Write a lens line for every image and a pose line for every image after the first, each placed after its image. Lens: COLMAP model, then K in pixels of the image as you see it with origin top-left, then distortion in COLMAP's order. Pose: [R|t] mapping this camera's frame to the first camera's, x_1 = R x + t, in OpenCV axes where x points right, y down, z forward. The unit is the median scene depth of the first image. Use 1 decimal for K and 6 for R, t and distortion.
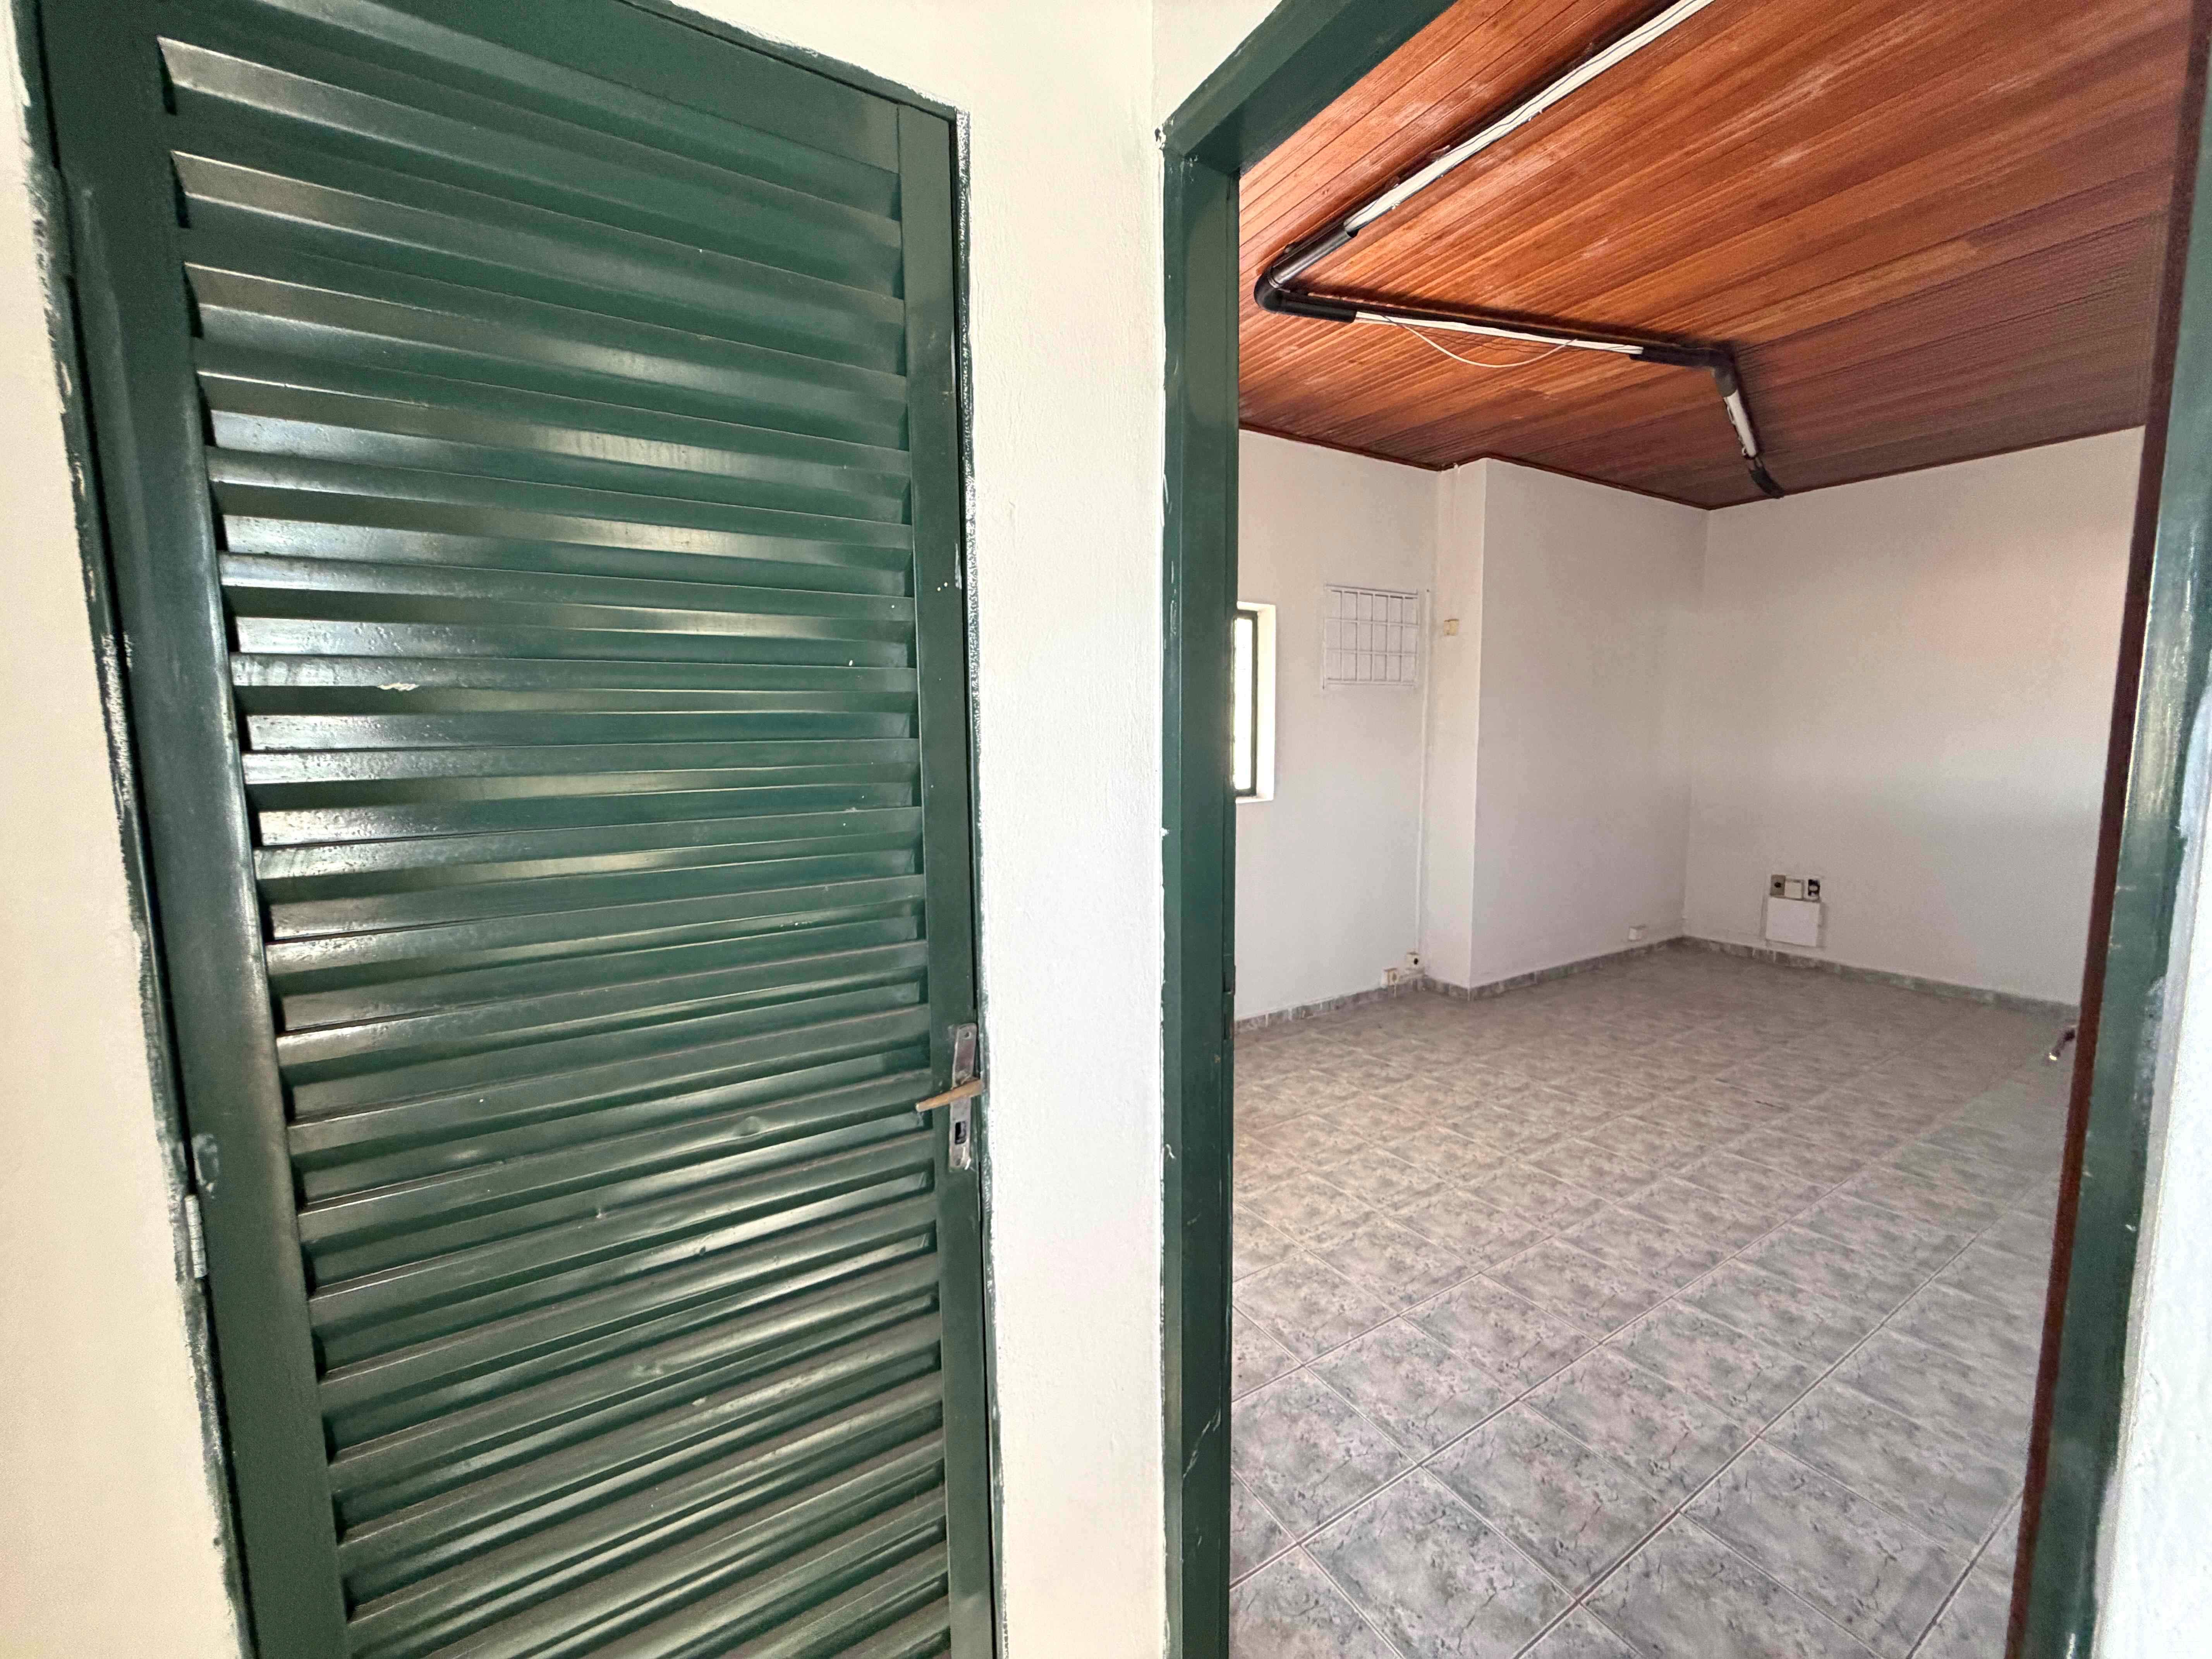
lens RADIAL K [[881.0, 0, 1108.6], [0, 881.0, 824.3], [0, 0, 1]] dist [0.001285, 0.000750]
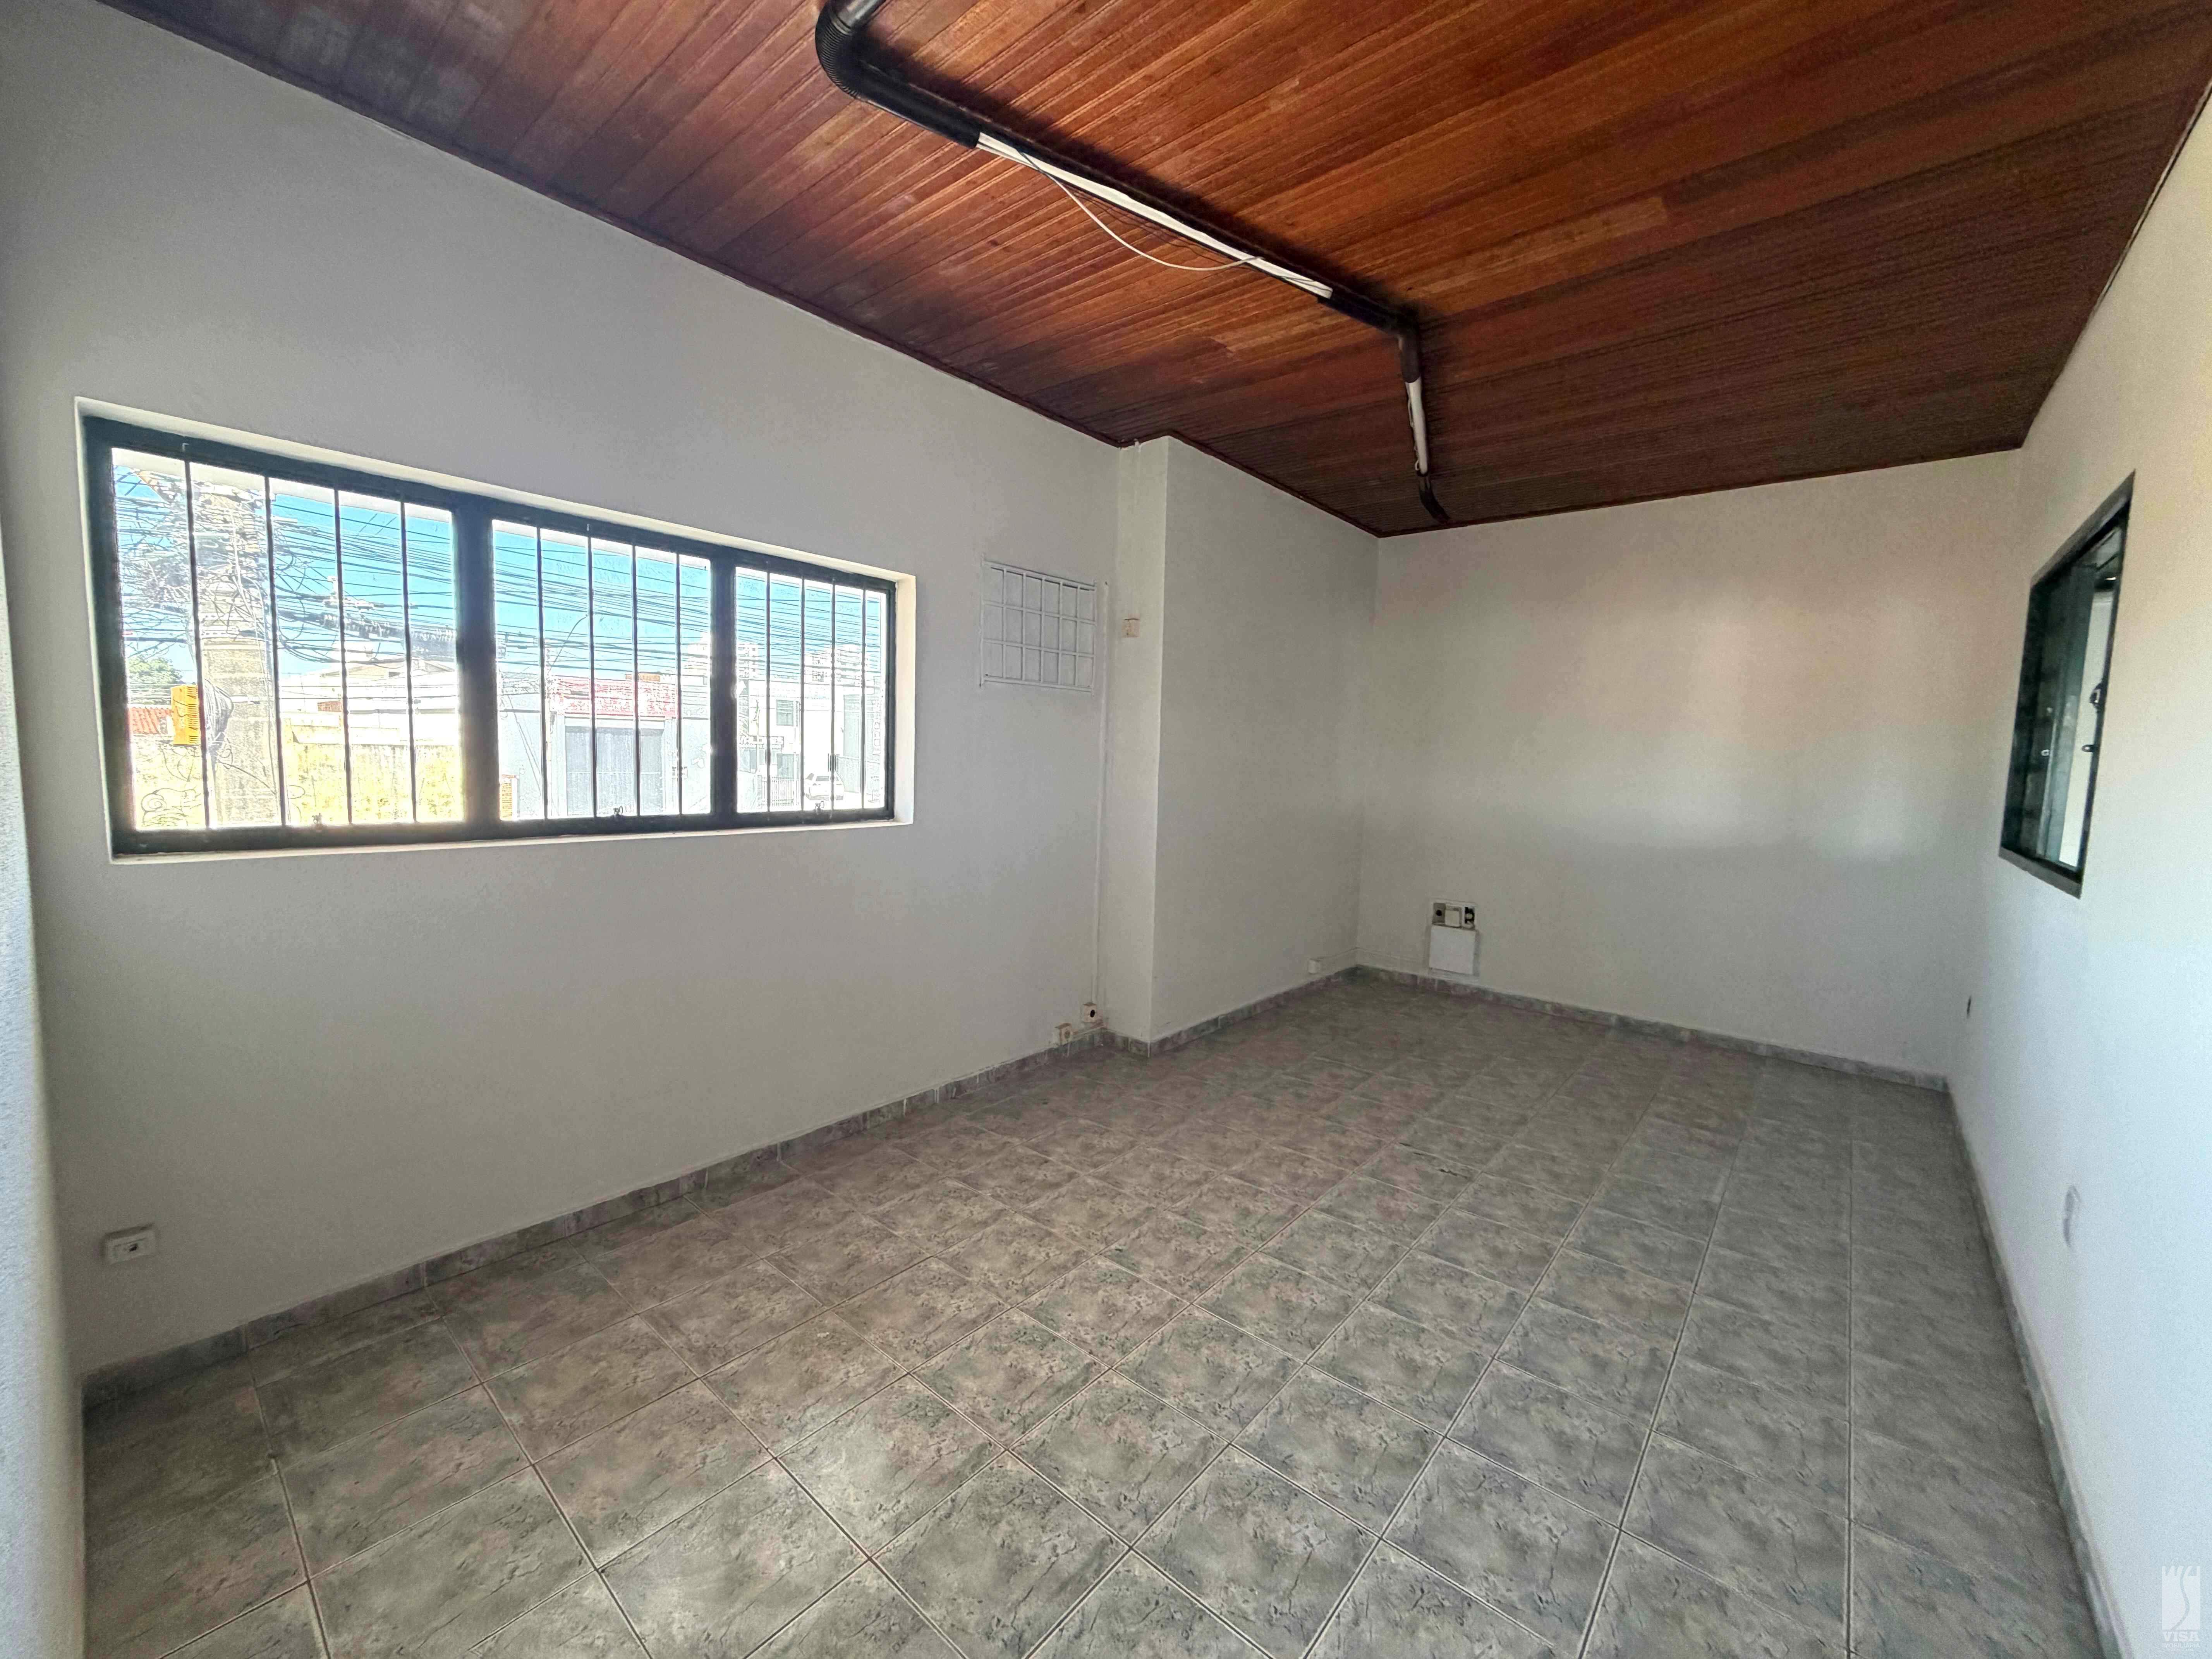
lens RADIAL K [[881.0, 0, 1107.0], [0, 881.0, 824.1], [0, 0, 1]] dist [0.001285, 0.000750]
pose [[0.950372, 0.011591, 0.310899, 0.112098], [-0.004983, 0.999745, -0.022039, -0.011910], [-0.311075, 0.019396, 0.950187, 0.213171]]
